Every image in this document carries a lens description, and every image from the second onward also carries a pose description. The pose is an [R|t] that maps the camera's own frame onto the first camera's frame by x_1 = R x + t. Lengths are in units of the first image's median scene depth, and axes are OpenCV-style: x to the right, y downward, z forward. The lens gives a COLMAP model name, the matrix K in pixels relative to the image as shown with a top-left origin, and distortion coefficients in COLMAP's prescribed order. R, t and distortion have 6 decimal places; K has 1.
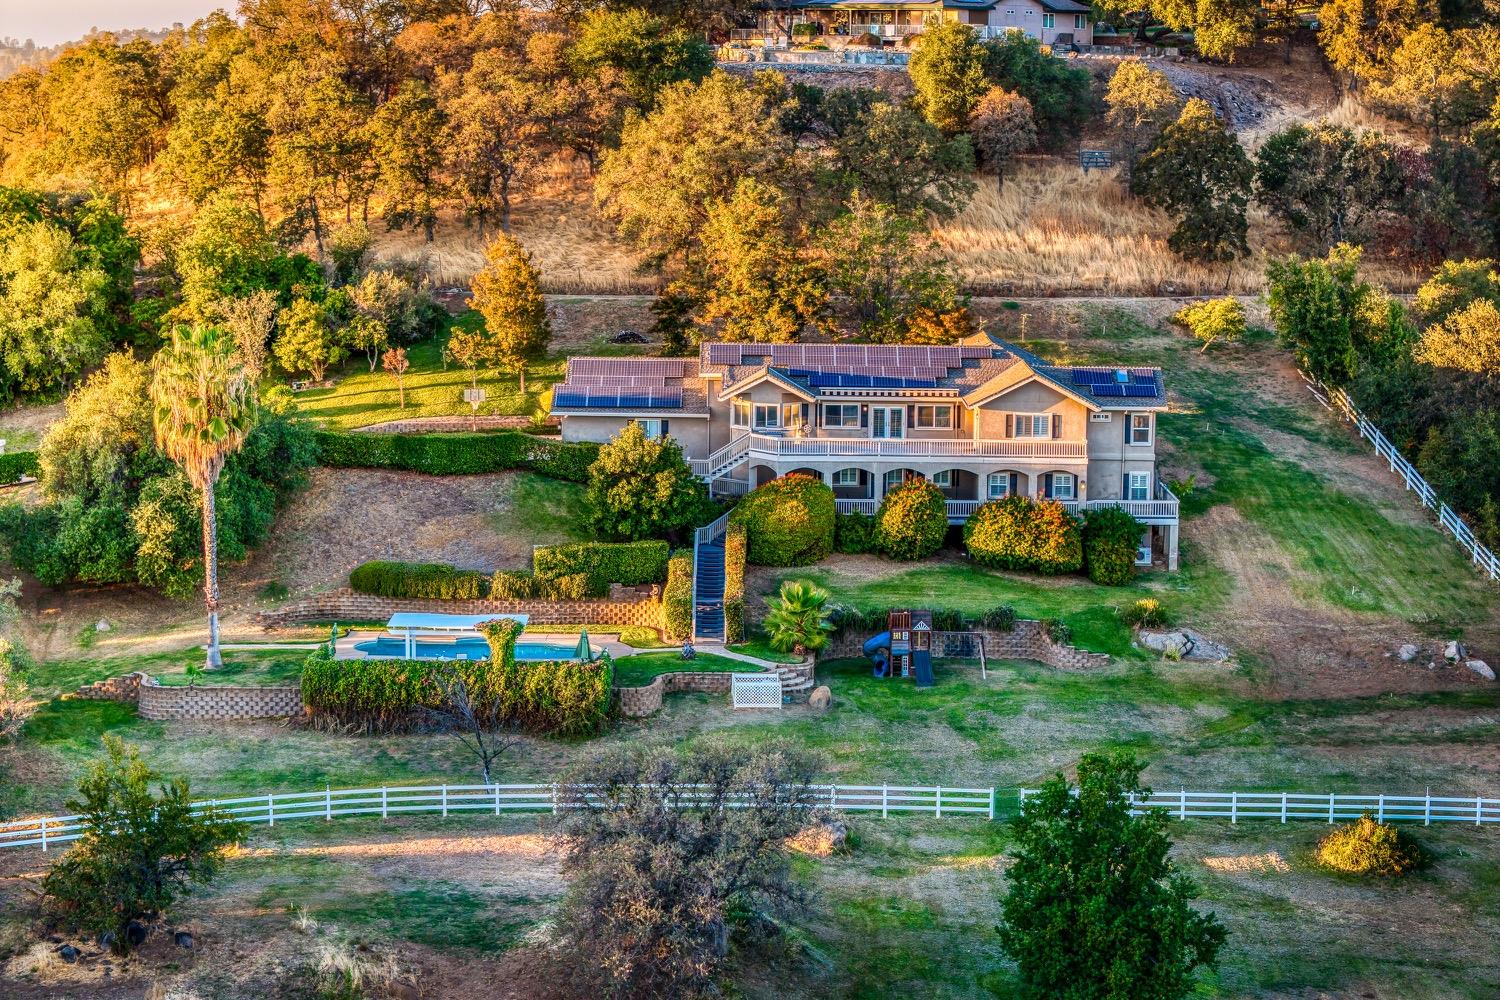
lens RADIAL K [[3013.1, 0, 750.0], [0, 3013.1, 500.0], [0, 0, 1]] dist [-0.241747, 1.140969]
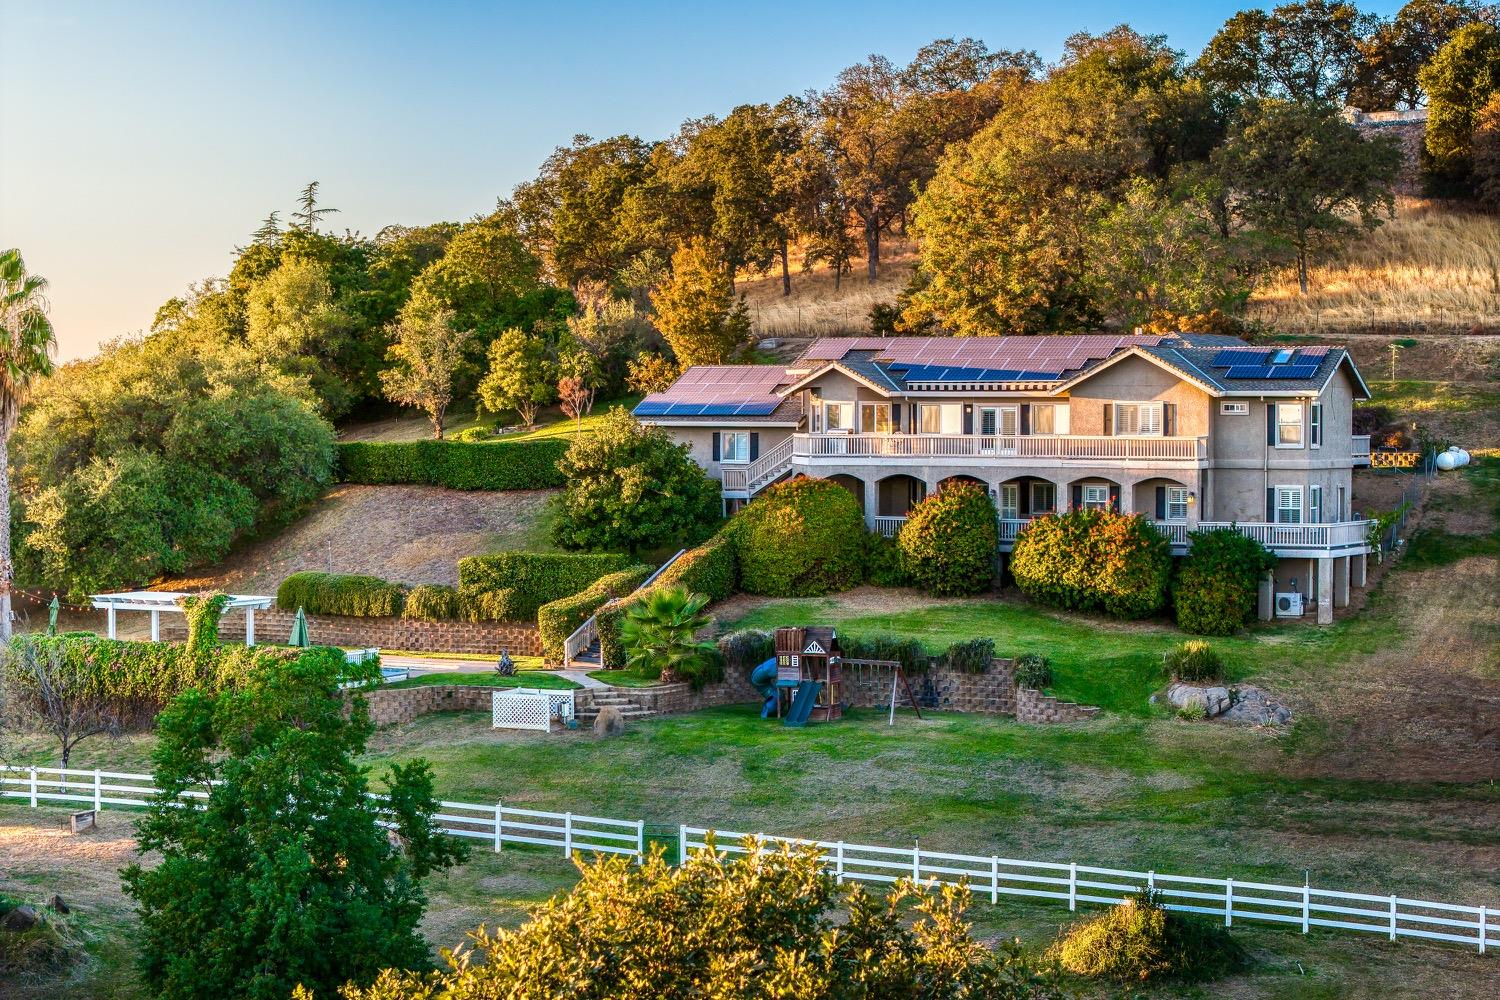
lens RADIAL K [[3013.1, 0, 750.0], [0, 3013.1, 500.0], [0, 0, 1]] dist [-0.241747, 1.140969]
pose [[0.884765, 0.004076, -0.466019, 0.348812], [-0.061686, 0.992188, -0.108435, 0.078902], [0.461936, 0.124686, 0.878105, 0.324281]]
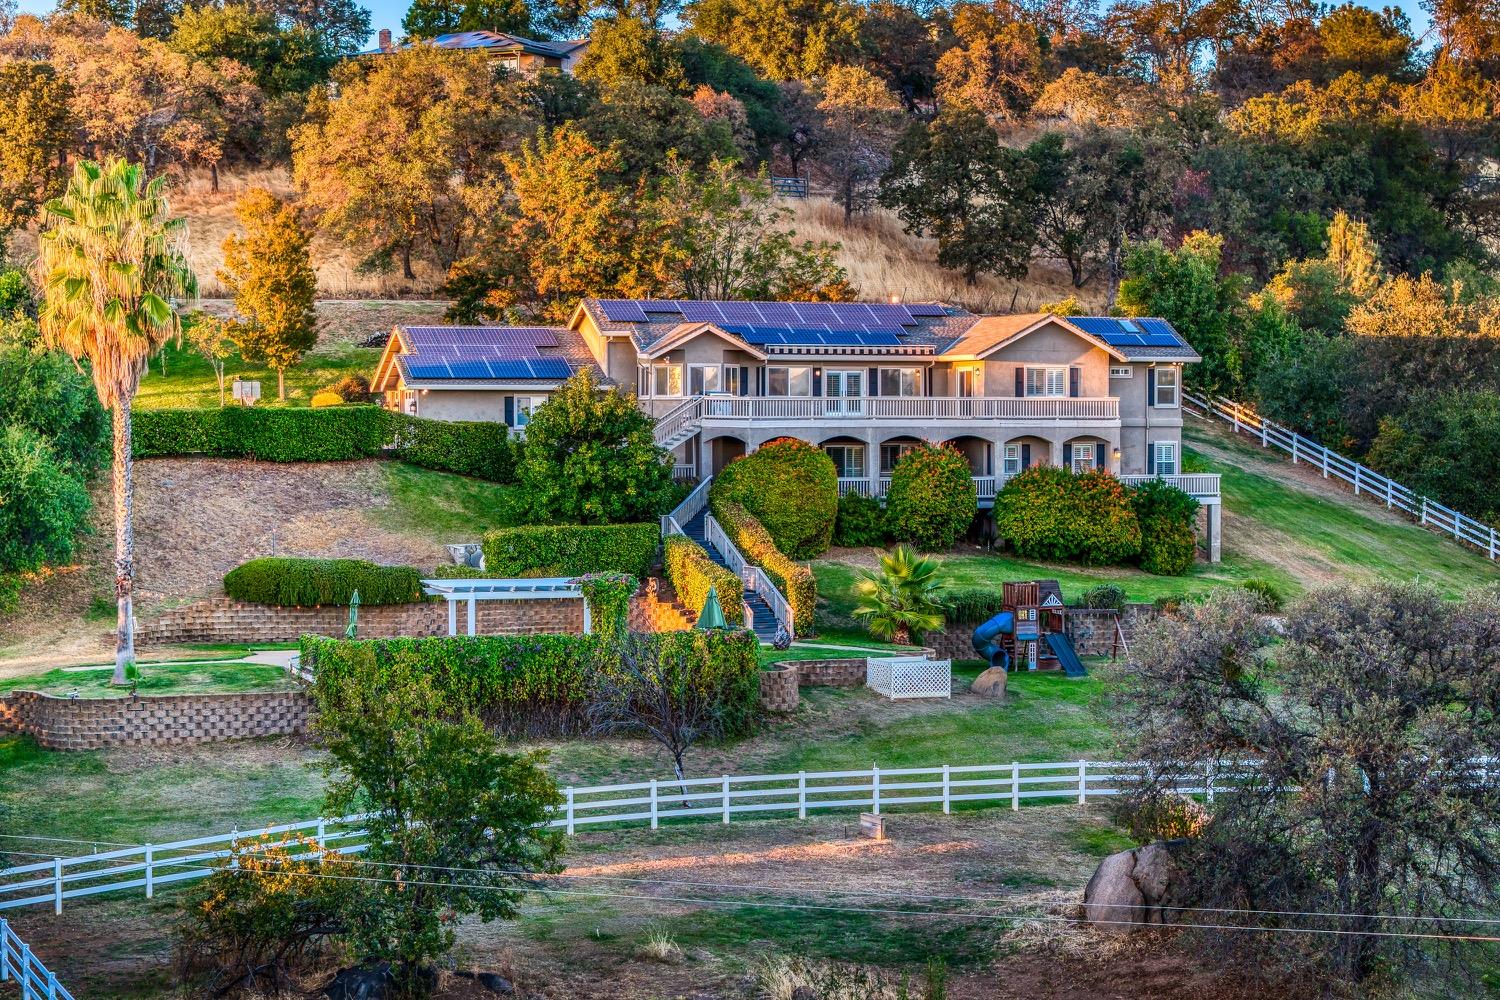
lens RADIAL K [[3013.1, 0, 750.0], [0, 3013.1, 500.0], [0, 0, 1]] dist [-0.241747, 1.140969]
pose [[0.943560, -0.020402, 0.330573, -0.238556], [0.058110, 0.992816, -0.104592, 0.083266], [-0.326064, 0.117899, 0.937967, 0.295109]]
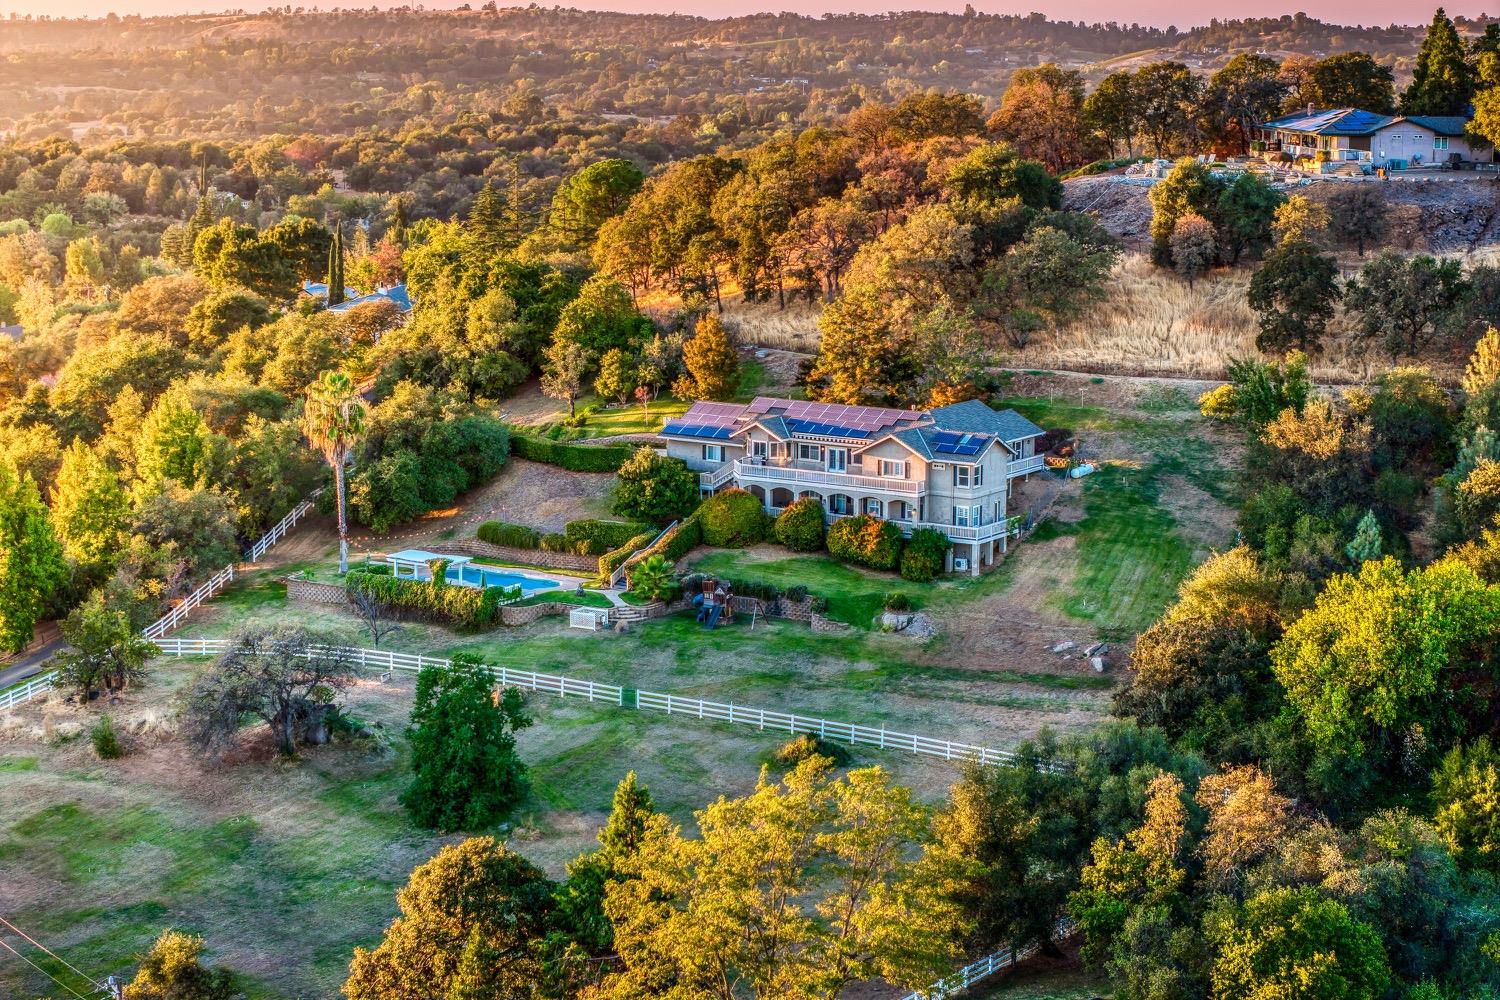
lens RADIAL K [[3013.1, 0, 750.0], [0, 3013.1, 500.0], [0, 0, 1]] dist [-0.241747, 1.140969]
pose [[0.841025, 0.082288, -0.534701, 0.824511], [-0.076017, 0.996534, 0.033795, -0.053908], [0.535629, 0.012224, 0.844365, -0.281209]]
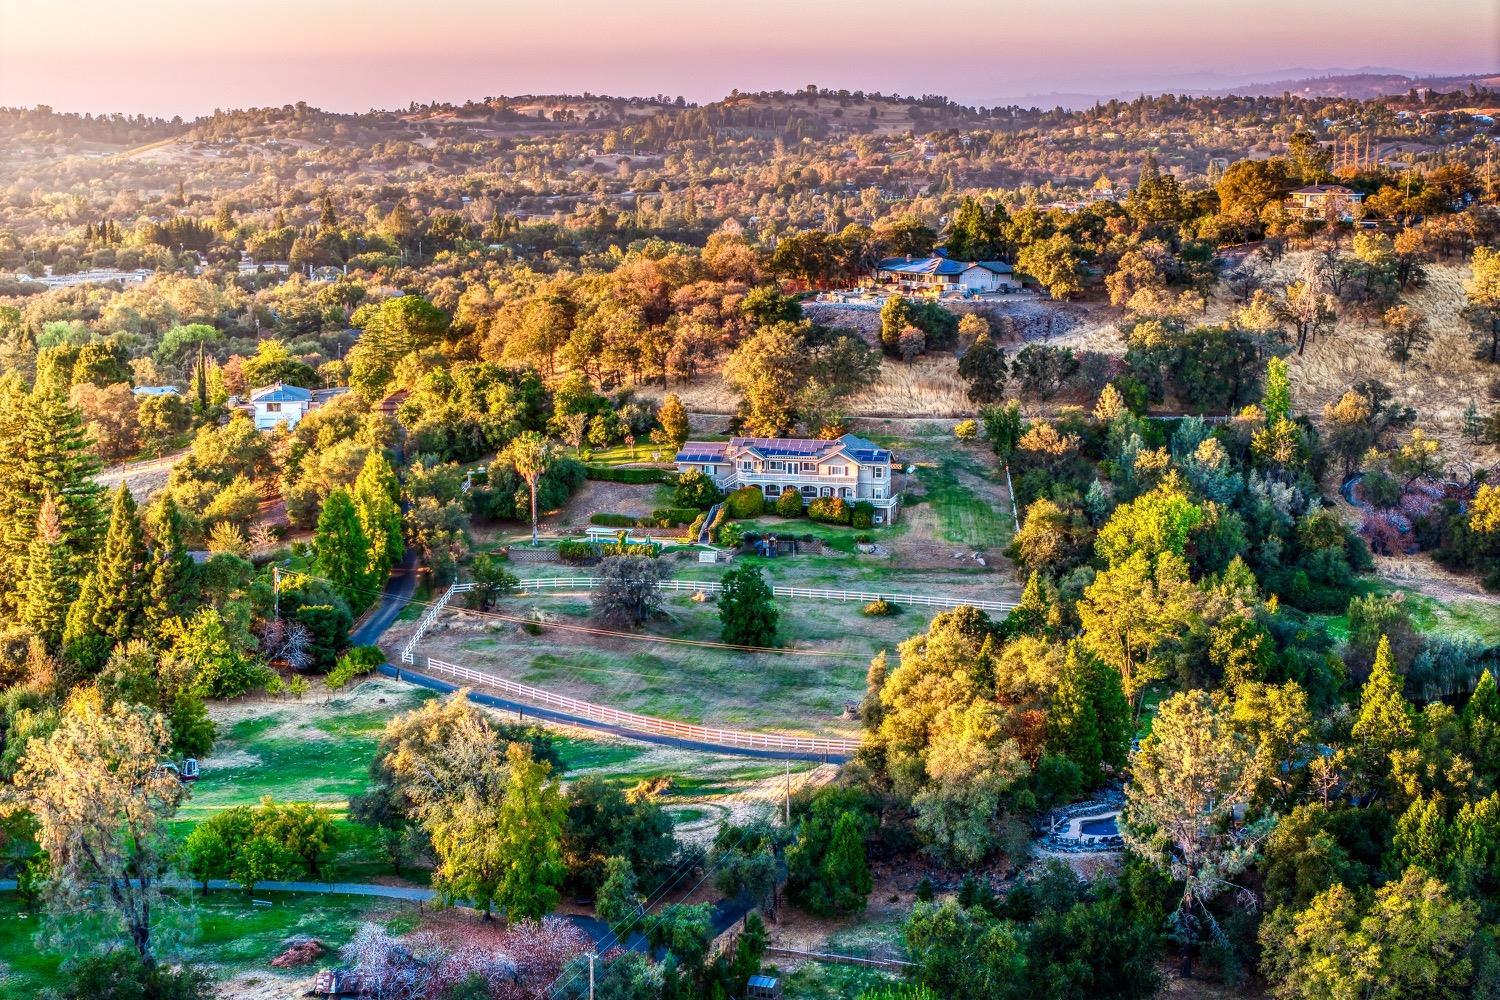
lens RADIAL K [[3013.1, 0, 750.0], [0, 3013.1, 500.0], [0, 0, 1]] dist [-0.241747, 1.140969]
pose [[0.976433, 0.023808, -0.214504, 0.605556], [-0.026444, 0.999606, -0.009425, 0.030100], [0.214195, 0.014875, 0.976678, -1.699321]]
